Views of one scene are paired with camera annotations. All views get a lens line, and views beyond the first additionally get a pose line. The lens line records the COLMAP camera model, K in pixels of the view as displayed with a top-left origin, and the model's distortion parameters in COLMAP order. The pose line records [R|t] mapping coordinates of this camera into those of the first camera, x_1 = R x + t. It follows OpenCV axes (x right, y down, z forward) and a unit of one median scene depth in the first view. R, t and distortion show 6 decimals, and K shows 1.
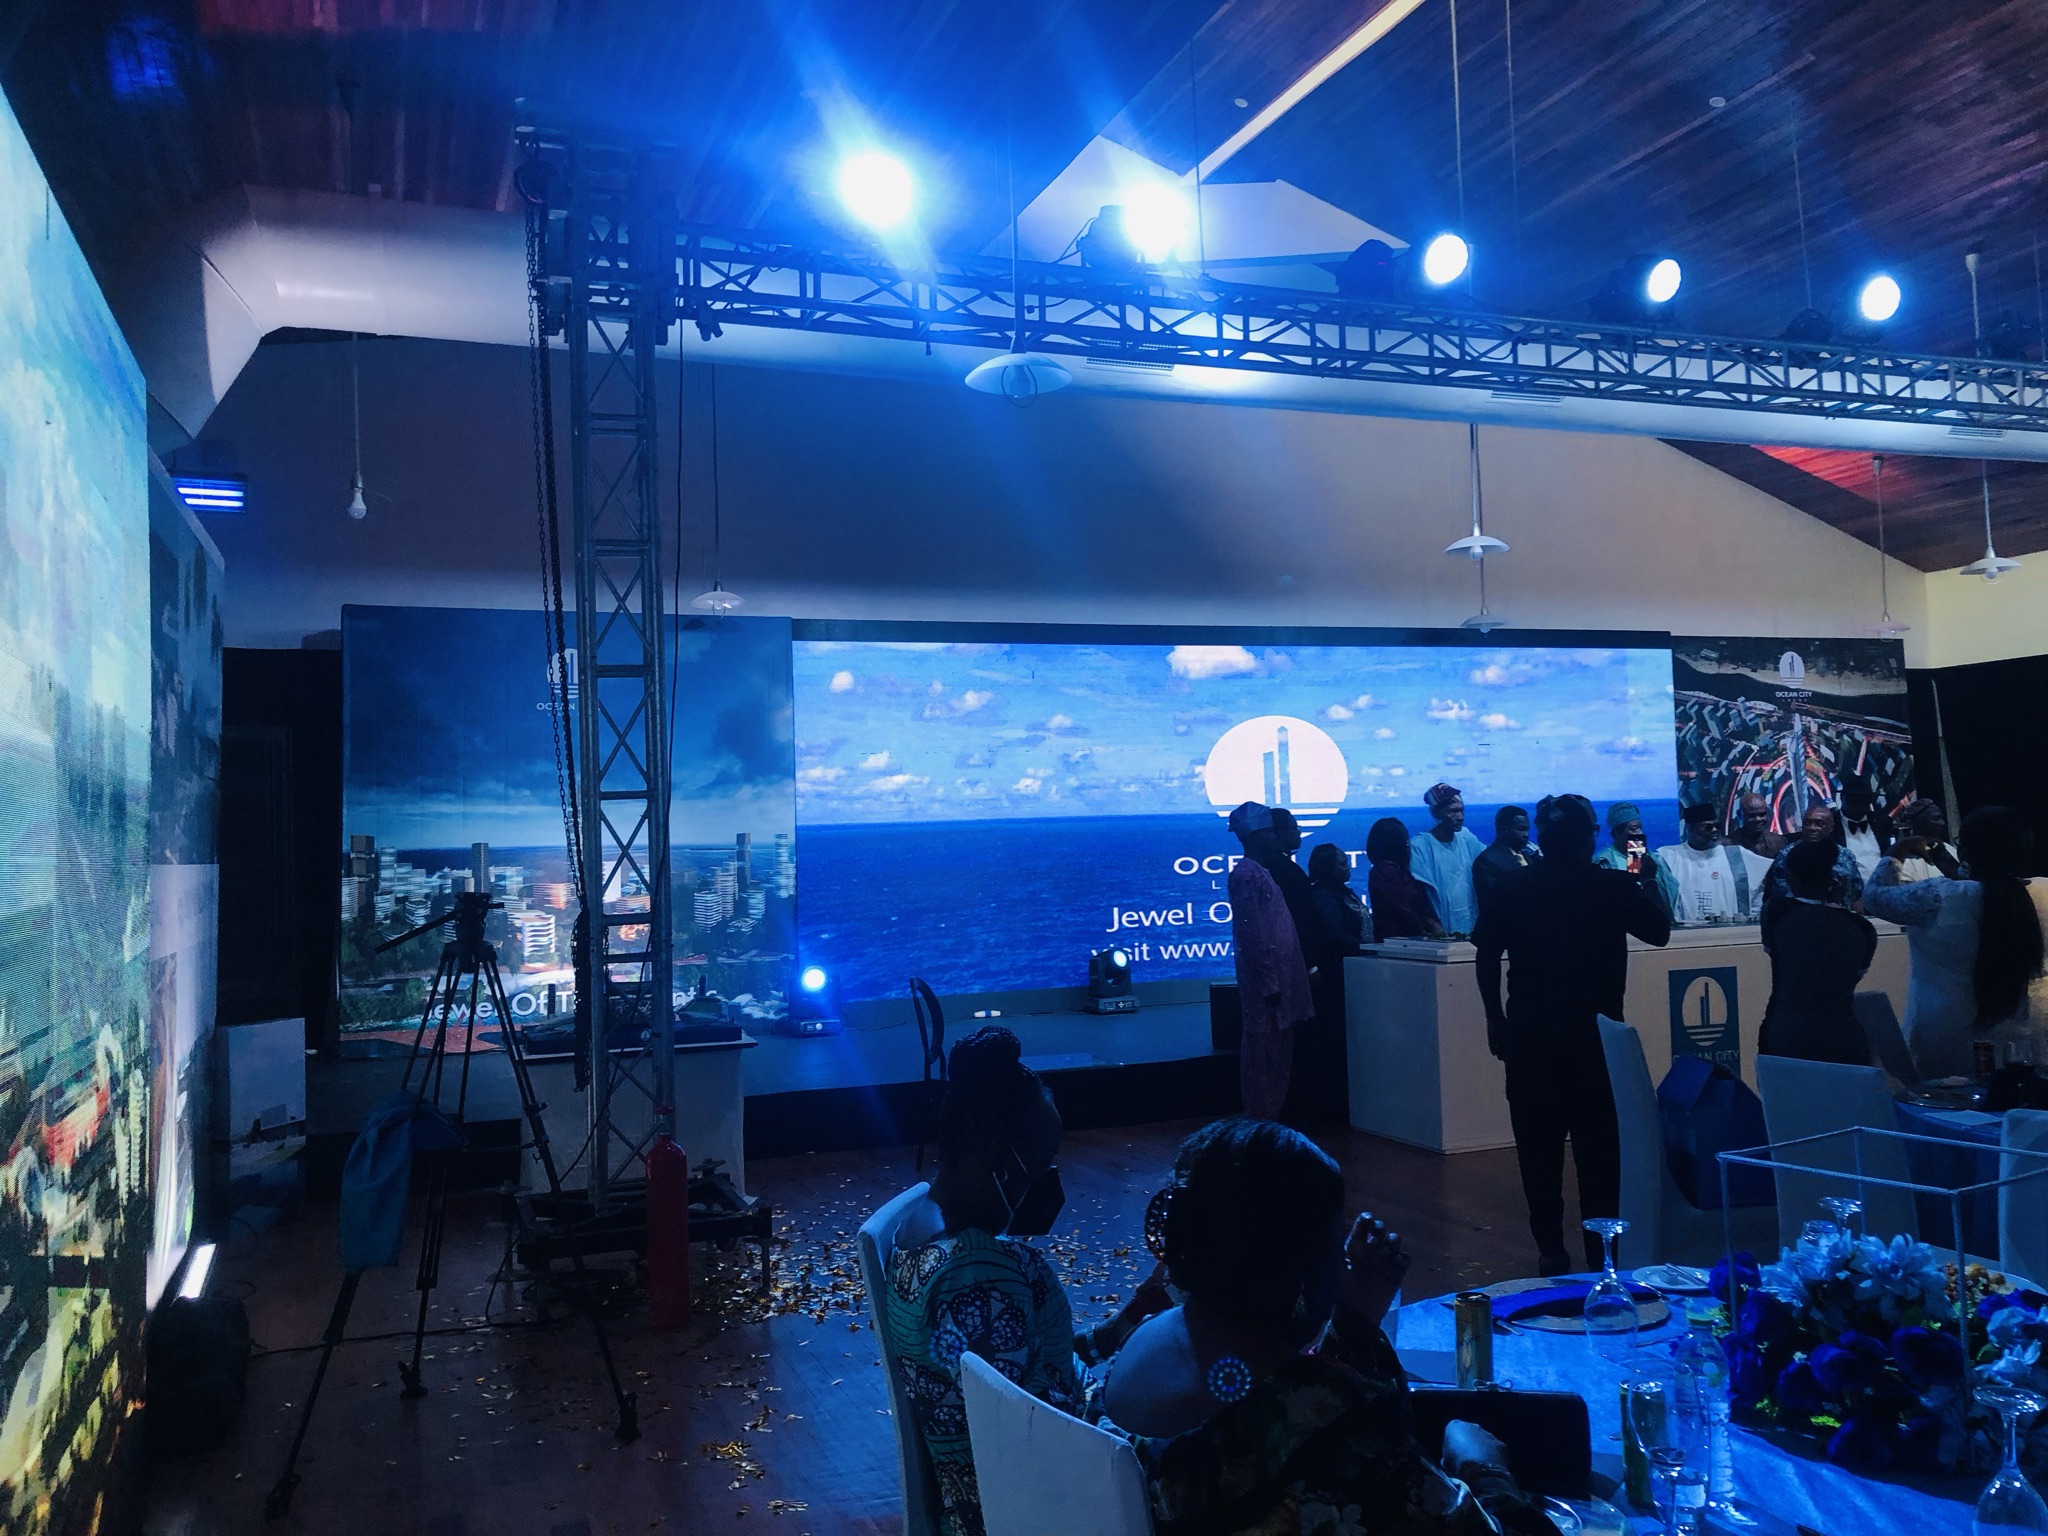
lens RADIAL K [[1688.8, 0, 1048.7], [0, 1688.8, 758.3], [0, 0, 1]] dist [0.047342, -0.043660]
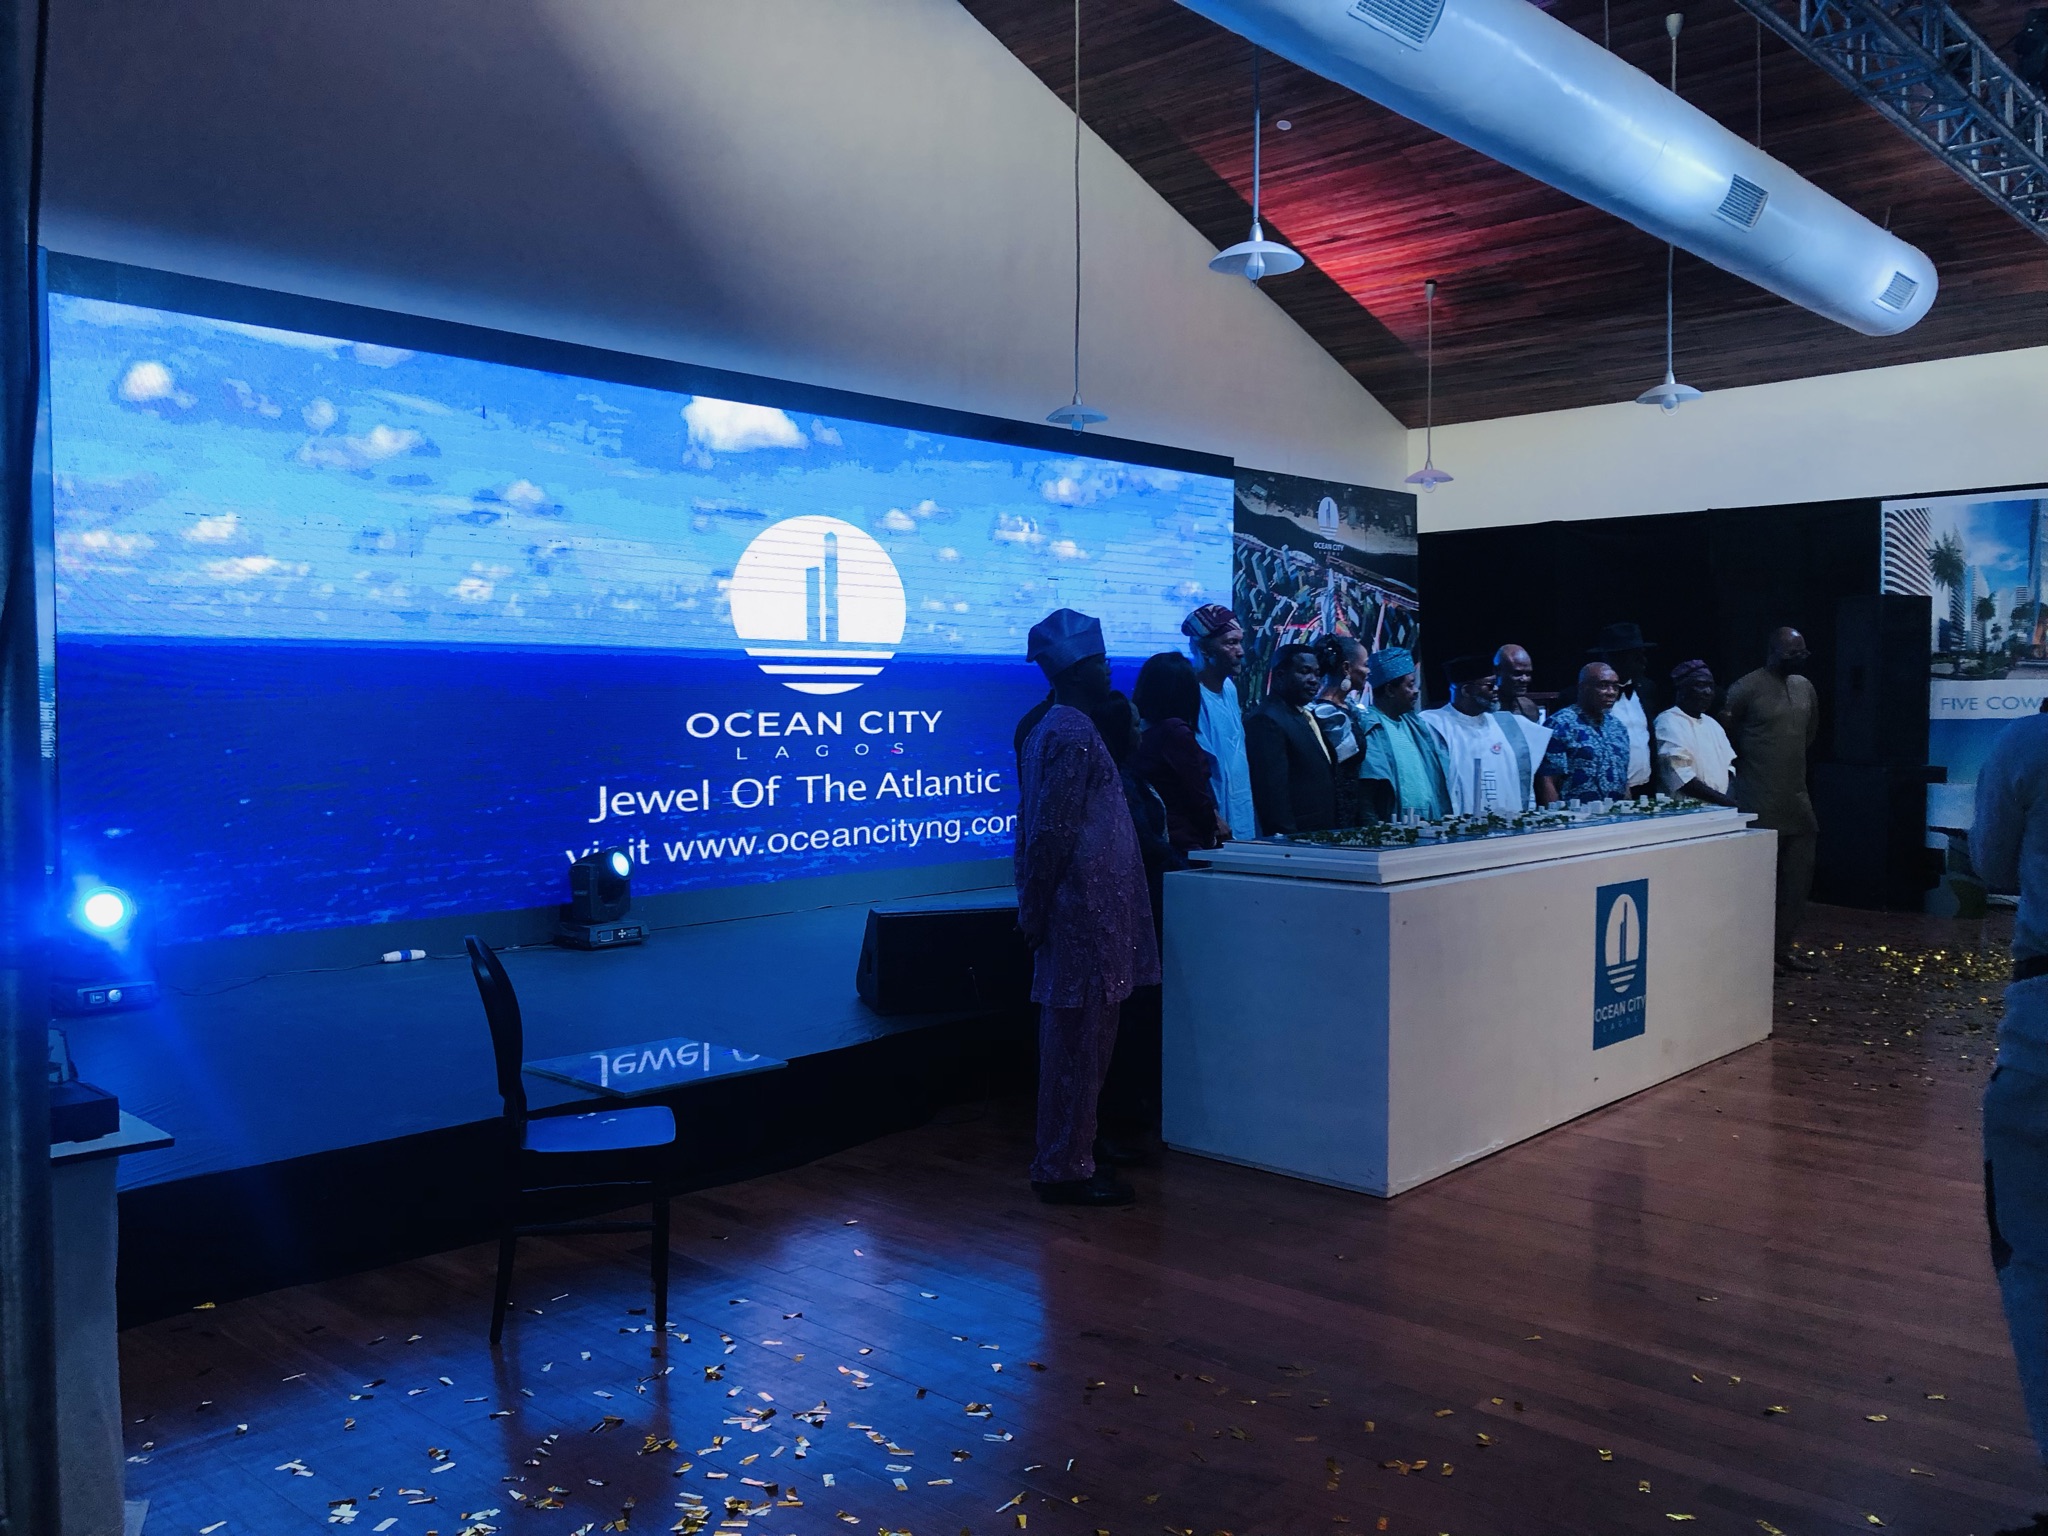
lens RADIAL K [[1688.8, 0, 1016.7], [0, 1688.8, 769.0], [0, 0, 1]] dist [0.047342, -0.043660]
pose [[0.901178, 0.012532, 0.433269, -0.104042], [-0.047535, 0.996410, 0.070051, 0.028932], [-0.430836, -0.083724, 0.898538, 0.349179]]
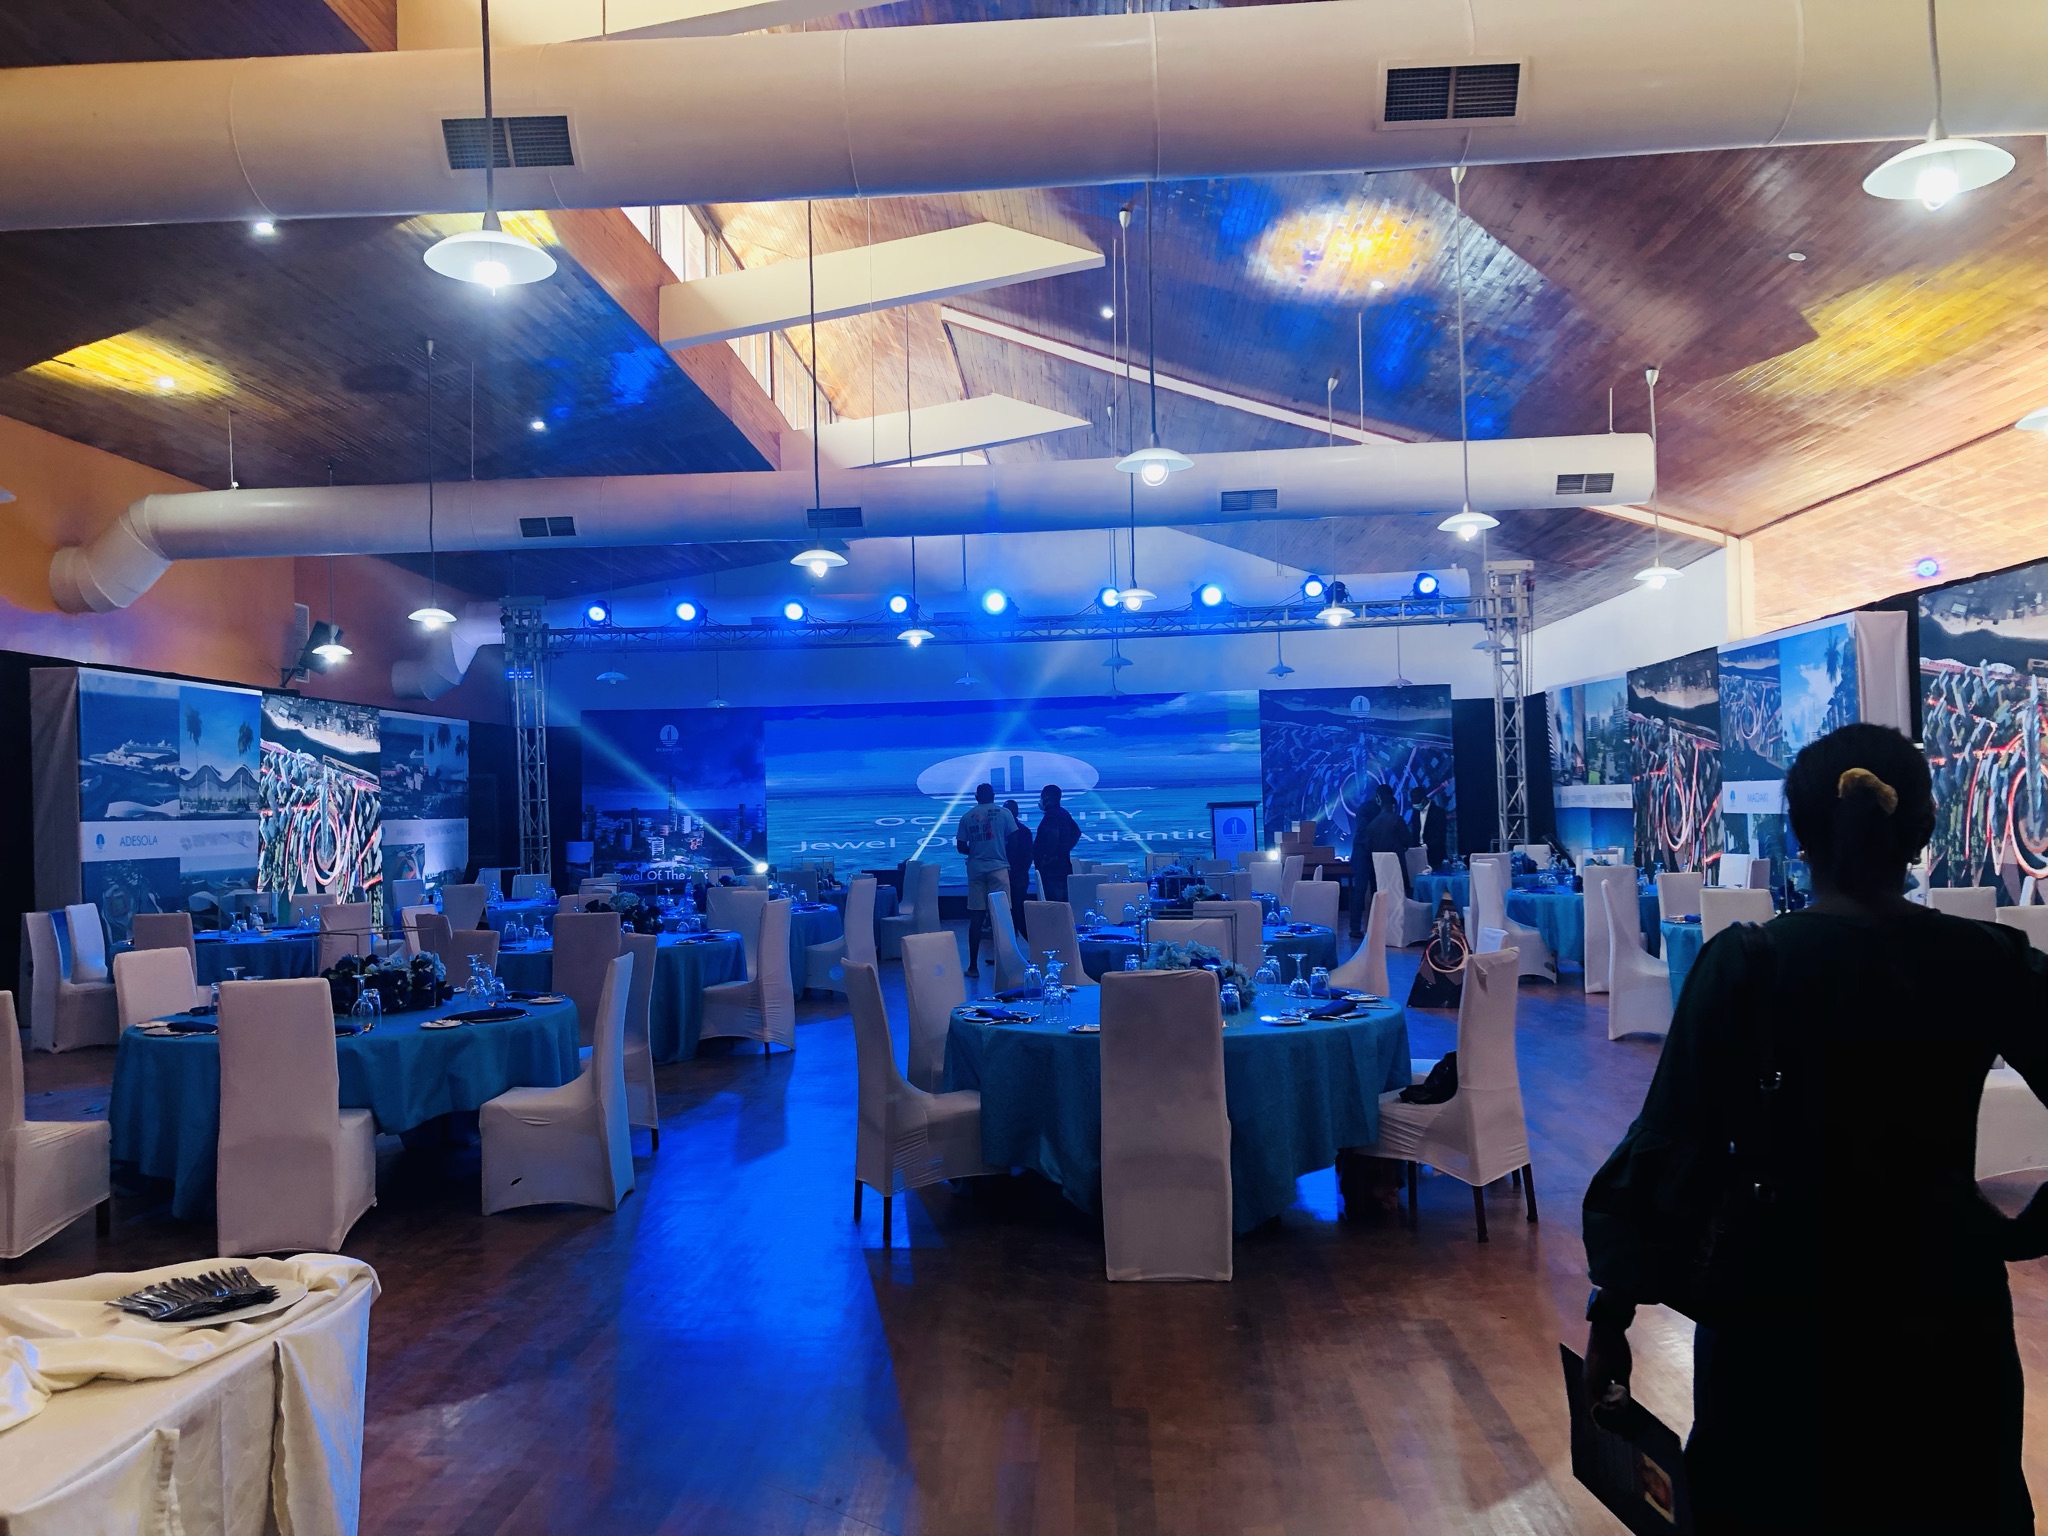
lens RADIAL K [[1688.8, 0, 1017.7], [0, 1688.8, 765.2], [0, 0, 1]] dist [0.047342, -0.043660]
pose [[0.908406, -0.001618, -0.418085, 1.049222], [0.020286, 0.998985, 0.040212, -0.086458], [0.417596, -0.045010, 0.907517, -0.852798]]
